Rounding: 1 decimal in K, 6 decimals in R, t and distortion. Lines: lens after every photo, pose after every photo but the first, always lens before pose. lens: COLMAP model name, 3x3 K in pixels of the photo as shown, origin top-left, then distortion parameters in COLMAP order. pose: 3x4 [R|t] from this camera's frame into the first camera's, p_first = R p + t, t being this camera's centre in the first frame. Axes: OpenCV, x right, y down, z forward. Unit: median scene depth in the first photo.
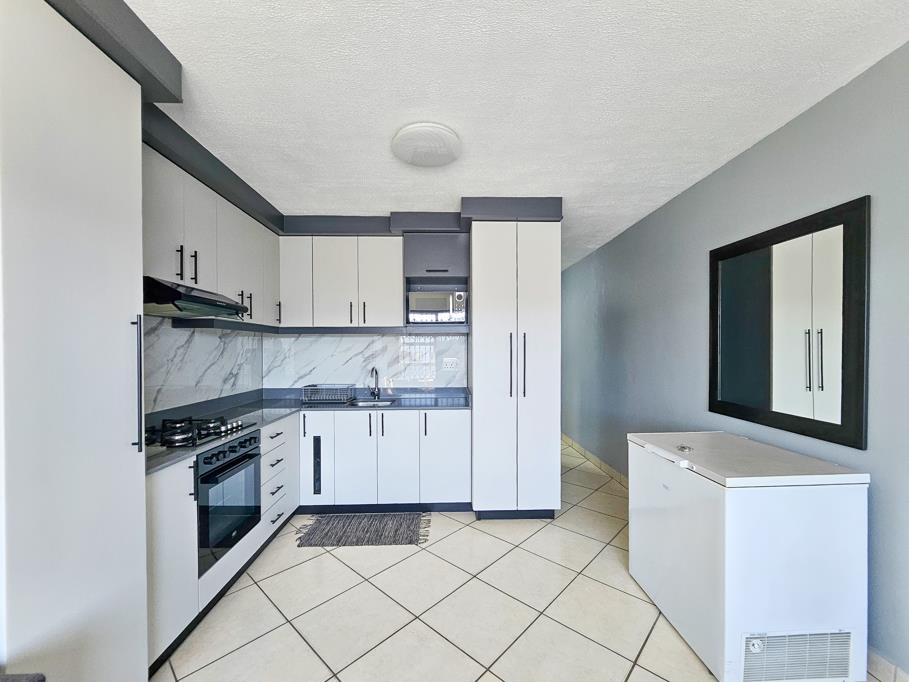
lens RADIAL K [[373.4, 0, 458.5], [0, 373.4, 351.8], [0, 0, 1]] dist [-0.001065, -0.000073]
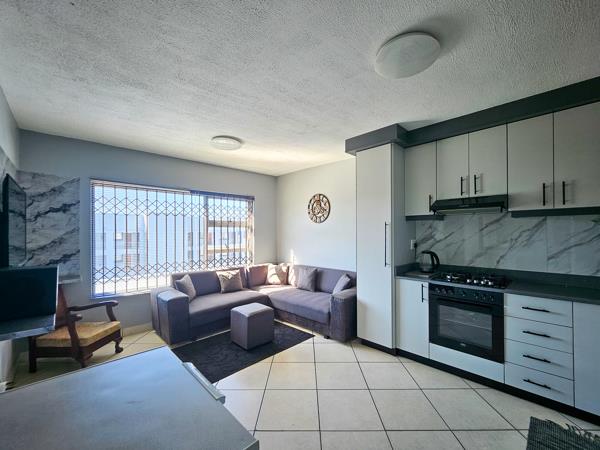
lens RADIAL K [[246.5, 0, 302.7], [0, 246.5, 232.1], [0, 0, 1]] dist [-0.001065, -0.000073]
pose [[-0.746344, 0.008324, -0.665508, 0.462363], [0.004467, 0.999962, 0.007497, -0.015098], [0.665545, 0.002623, -0.746353, 0.959280]]
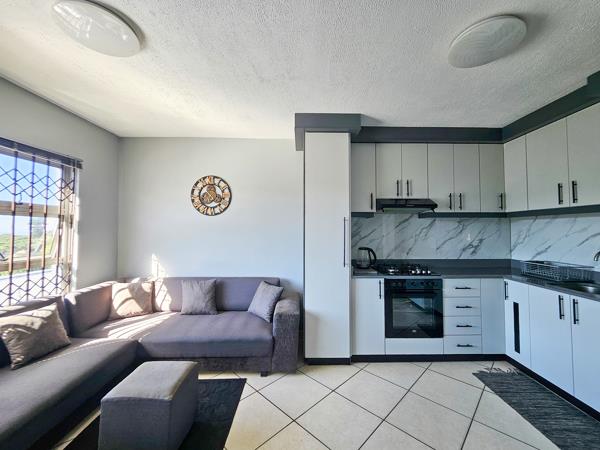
lens RADIAL K [[244.9, 0, 302.5], [0, 244.9, 220.0], [0, 0, 1]] dist [-0.004255, -0.000094]
pose [[-0.043844, -0.034037, -0.998458, 0.450020], [-0.007612, 0.999402, -0.033735, -0.005912], [0.999009, 0.006122, -0.044077, 0.363039]]
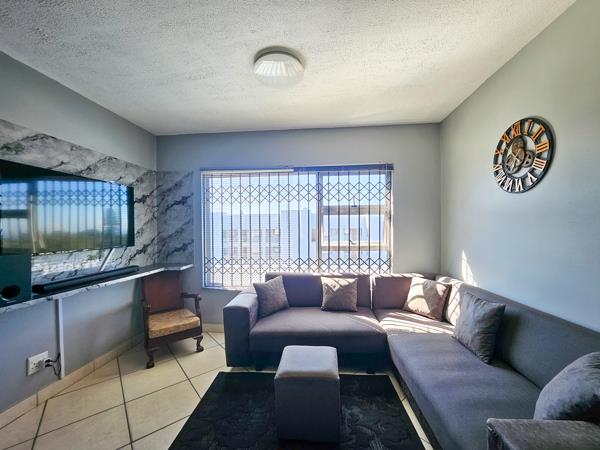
lens RADIAL K [[246.5, 0, 302.7], [0, 246.5, 232.1], [0, 0, 1]] dist [-0.001065, -0.000073]
pose [[-0.992089, 0.012218, 0.124938, -0.143632], [0.014164, 0.999792, 0.014696, 0.021435], [-0.124733, 0.016349, -0.992056, 0.581507]]
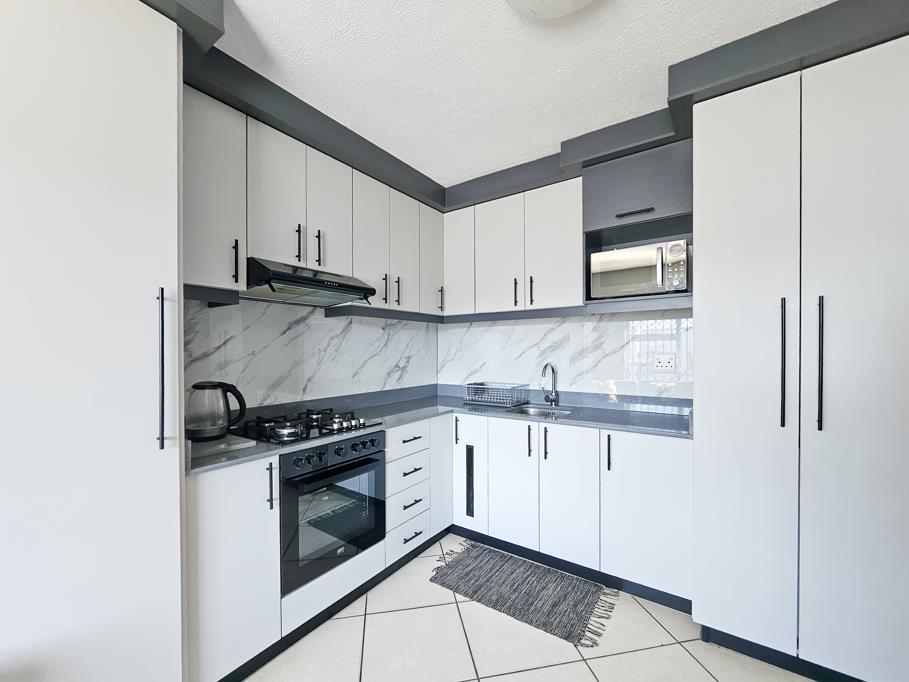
lens RADIAL K [[373.4, 0, 458.5], [0, 373.4, 351.8], [0, 0, 1]] dist [-0.001065, -0.000073]
pose [[0.801436, 0.002678, -0.598074, 0.091976], [-0.002581, 0.999996, 0.001019, 0.020878], [0.598075, 0.000727, 0.801440, 0.340128]]
